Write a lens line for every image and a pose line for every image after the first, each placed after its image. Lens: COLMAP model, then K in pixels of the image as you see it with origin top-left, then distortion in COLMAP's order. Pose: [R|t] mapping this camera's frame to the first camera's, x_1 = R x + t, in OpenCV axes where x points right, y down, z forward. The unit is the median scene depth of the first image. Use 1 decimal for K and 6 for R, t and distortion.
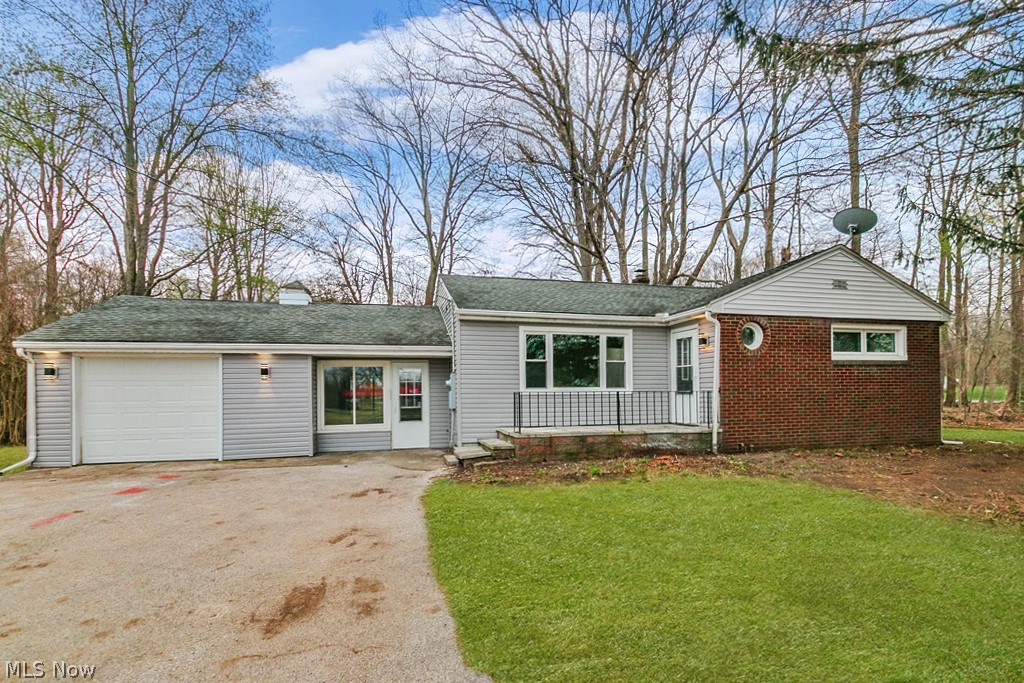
lens RADIAL K [[480.7, 0, 507.5], [0, 480.7, 396.1], [0, 0, 1]] dist [-0.002167, 0.000040]
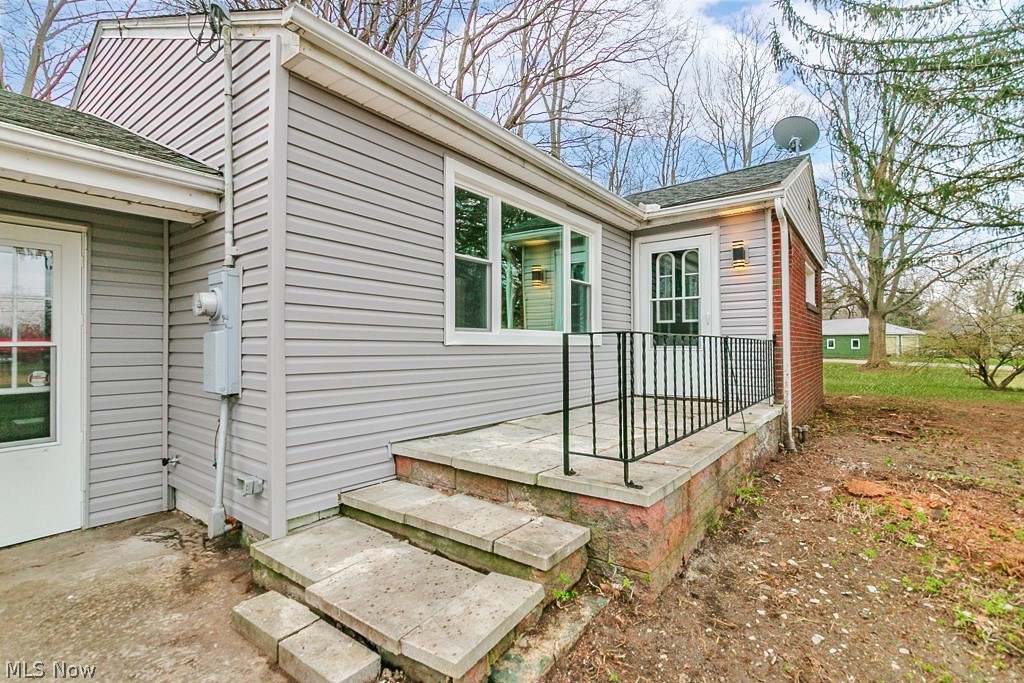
lens RADIAL K [[480.7, 0, 504.6], [0, 480.7, 334.3], [0, 0, 1]] dist [-0.002167, 0.000040]
pose [[0.780265, 0.021260, 0.625088, -0.167228], [0.002779, 0.999294, -0.037456, 0.003064], [-0.625443, 0.030963, 0.779655, 0.697241]]
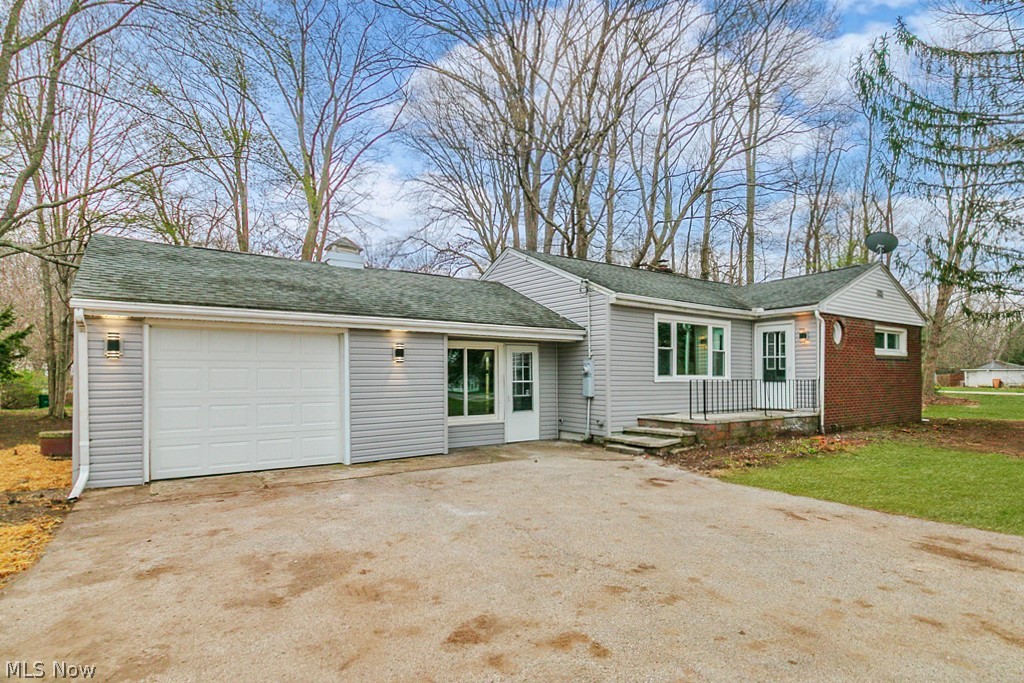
lens RADIAL K [[545.7, 0, 555.5], [0, 545.7, 378.9], [0, 0, 1]] dist [-0.001327, -0.001262]
pose [[0.917988, 0.006196, 0.396560, -0.617401], [-0.002868, 0.999956, -0.008984, 0.001284], [-0.396598, 0.007110, 0.917965, 0.044325]]
